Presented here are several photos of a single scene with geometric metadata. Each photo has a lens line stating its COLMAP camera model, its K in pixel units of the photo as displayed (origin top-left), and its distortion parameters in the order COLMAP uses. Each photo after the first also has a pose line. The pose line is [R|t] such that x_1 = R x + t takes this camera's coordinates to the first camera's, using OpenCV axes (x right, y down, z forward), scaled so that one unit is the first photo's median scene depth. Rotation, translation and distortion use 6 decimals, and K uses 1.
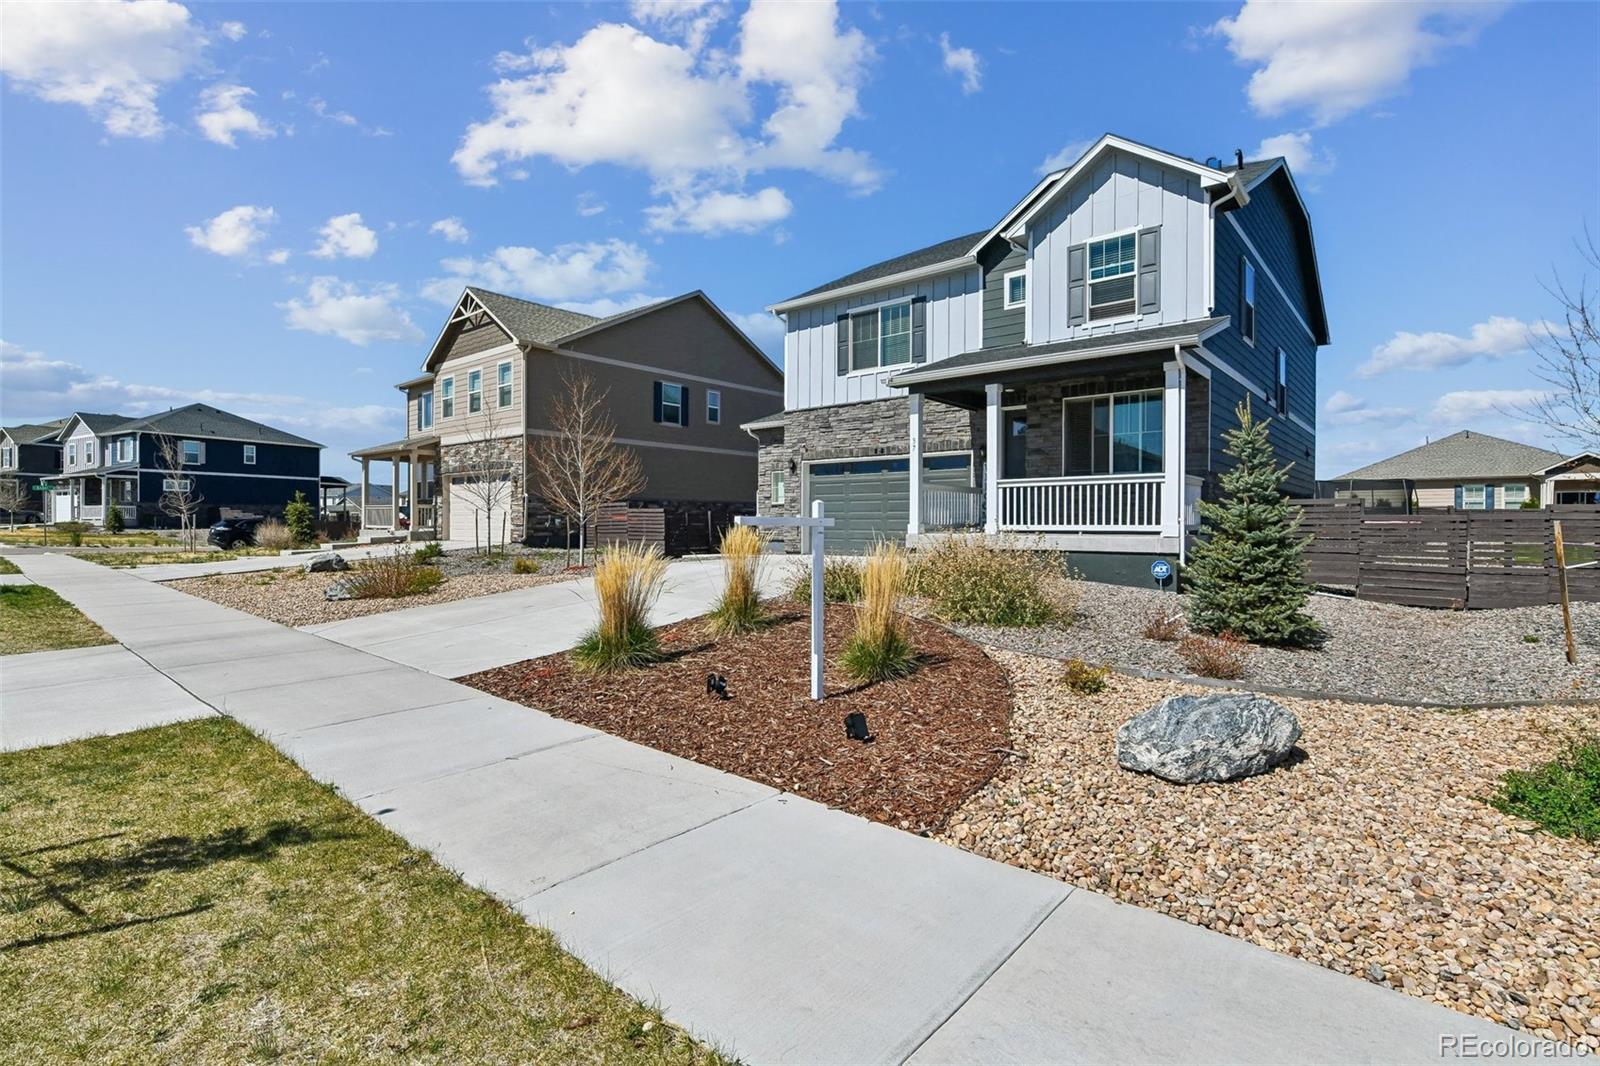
lens RADIAL K [[758.1, 0, 800.7], [0, 758.1, 518.0], [0, 0, 1]] dist [0.067447, -0.000162]
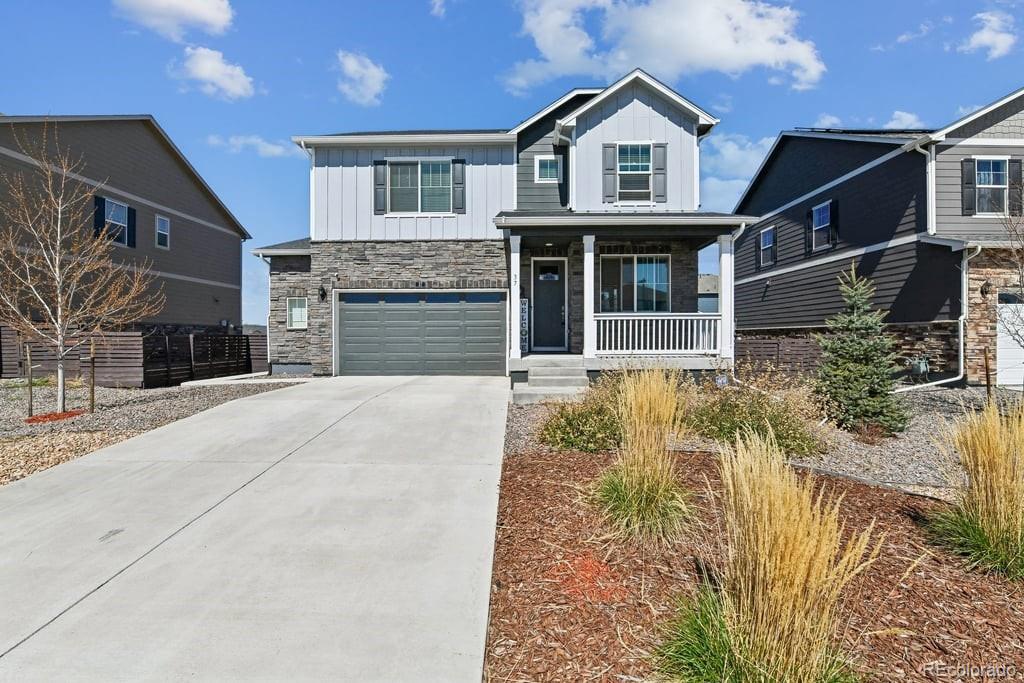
lens RADIAL K [[447.6, 0, 512.0], [0, 447.6, 341.5], [0, 0, 1]] dist [0.003439, -0.000223]
pose [[0.780433, -0.007978, 0.625189, -0.230983], [-0.001134, 0.999899, 0.014176, -0.011946], [-0.625239, -0.011772, 0.780345, 0.404911]]
